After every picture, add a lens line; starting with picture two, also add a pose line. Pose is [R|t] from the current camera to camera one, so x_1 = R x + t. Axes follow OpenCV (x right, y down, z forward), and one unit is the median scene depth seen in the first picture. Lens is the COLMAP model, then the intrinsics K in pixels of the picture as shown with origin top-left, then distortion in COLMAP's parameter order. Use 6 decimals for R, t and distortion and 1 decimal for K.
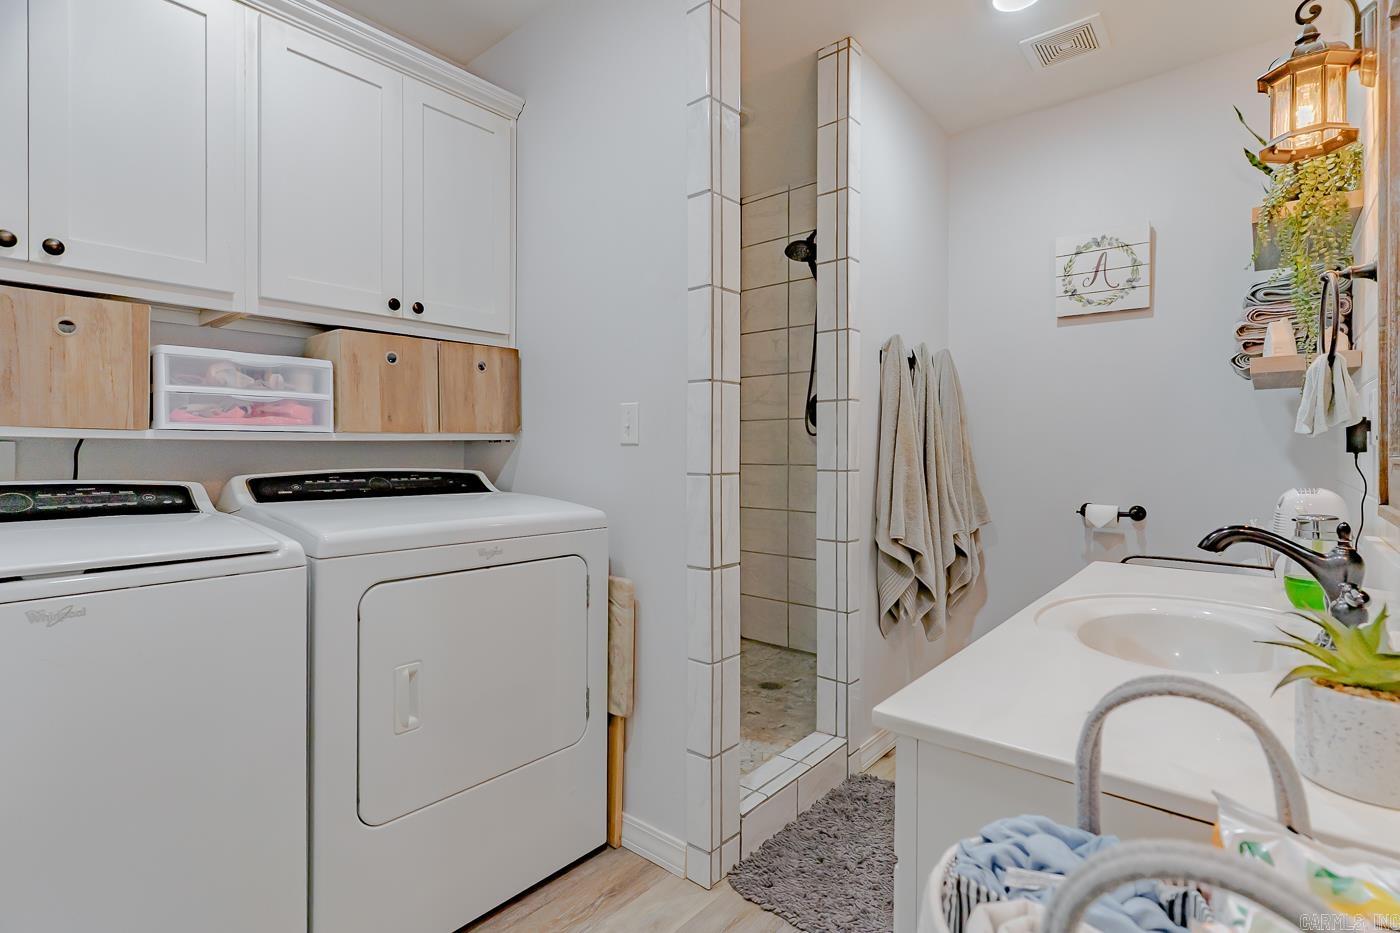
lens RADIAL K [[672.8, 0, 698.1], [0, 672.8, 479.4], [0, 0, 1]] dist [0.003107, 0.000162]
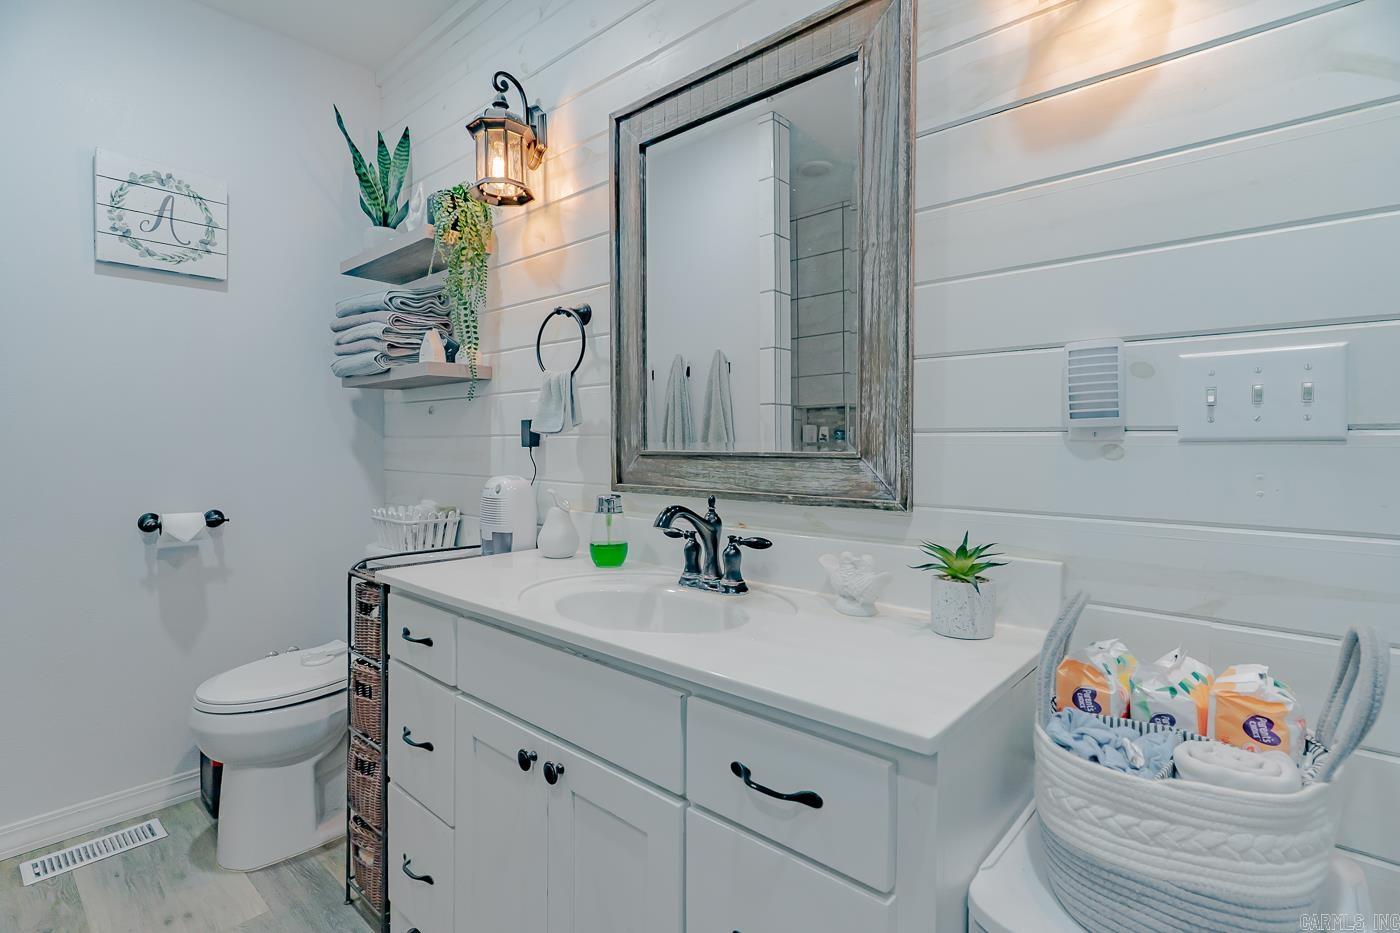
lens RADIAL K [[672.8, 0, 698.1], [0, 672.8, 479.4], [0, 0, 1]] dist [0.003107, 0.000162]
pose [[0.029603, -0.056424, 0.997968, -0.190198], [0.044987, 0.997469, 0.055061, -0.019752], [-0.998549, 0.043266, 0.032066, 0.370891]]
